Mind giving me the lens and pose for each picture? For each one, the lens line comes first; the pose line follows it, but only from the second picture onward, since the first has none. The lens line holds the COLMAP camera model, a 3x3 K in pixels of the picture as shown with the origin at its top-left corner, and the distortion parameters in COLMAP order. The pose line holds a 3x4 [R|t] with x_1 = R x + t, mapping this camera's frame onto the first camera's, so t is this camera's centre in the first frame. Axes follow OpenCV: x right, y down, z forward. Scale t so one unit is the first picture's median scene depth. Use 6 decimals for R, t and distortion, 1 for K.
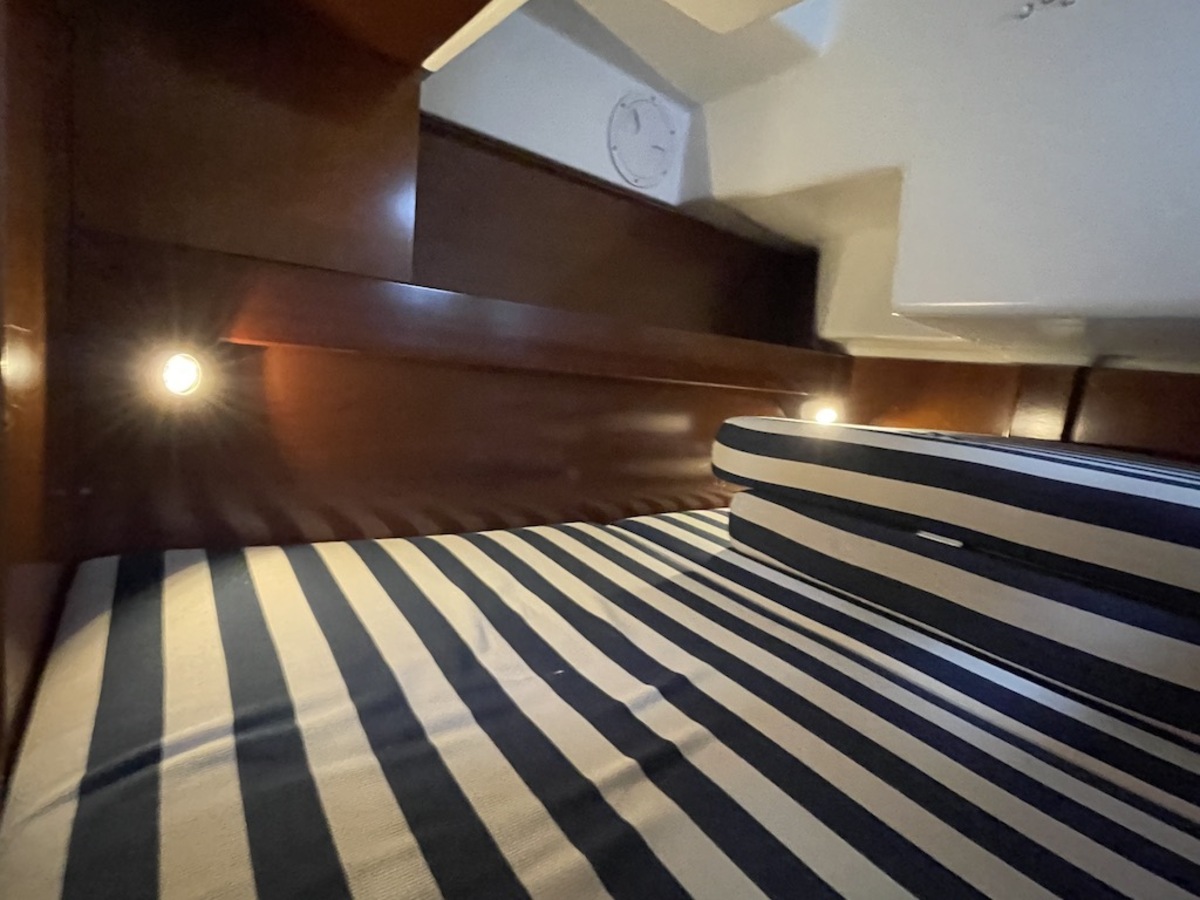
lens RADIAL K [[595.5, 0, 600.6], [0, 595.5, 448.5], [0, 0, 1]] dist [-0.000657, -0.000011]
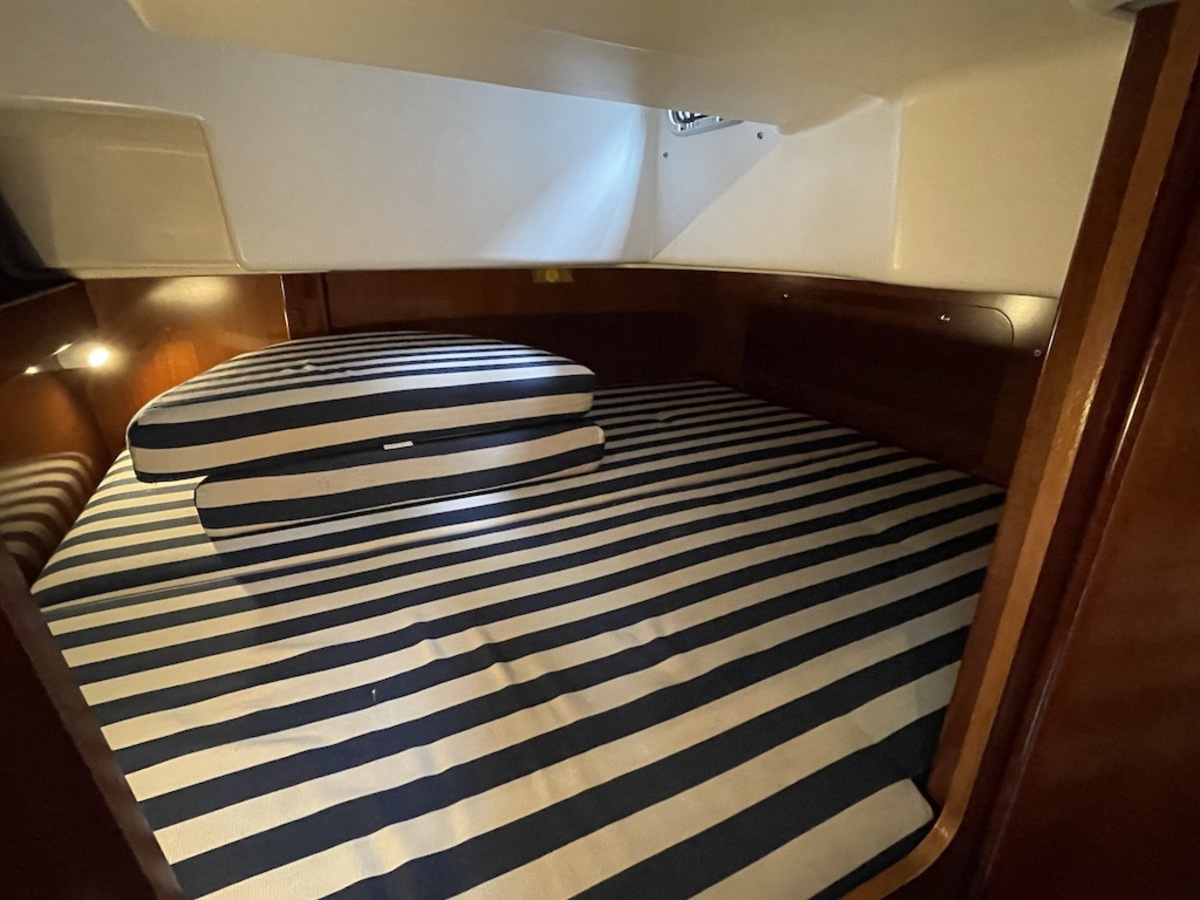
lens RADIAL K [[595.5, 0, 599.7], [0, 595.5, 450.9], [0, 0, 1]] dist [-0.000657, -0.000011]
pose [[0.162643, -0.457966, 0.873965, -0.643257], [0.148133, 0.887053, 0.437257, -0.406400], [-0.975502, 0.058347, 0.212113, 0.206475]]
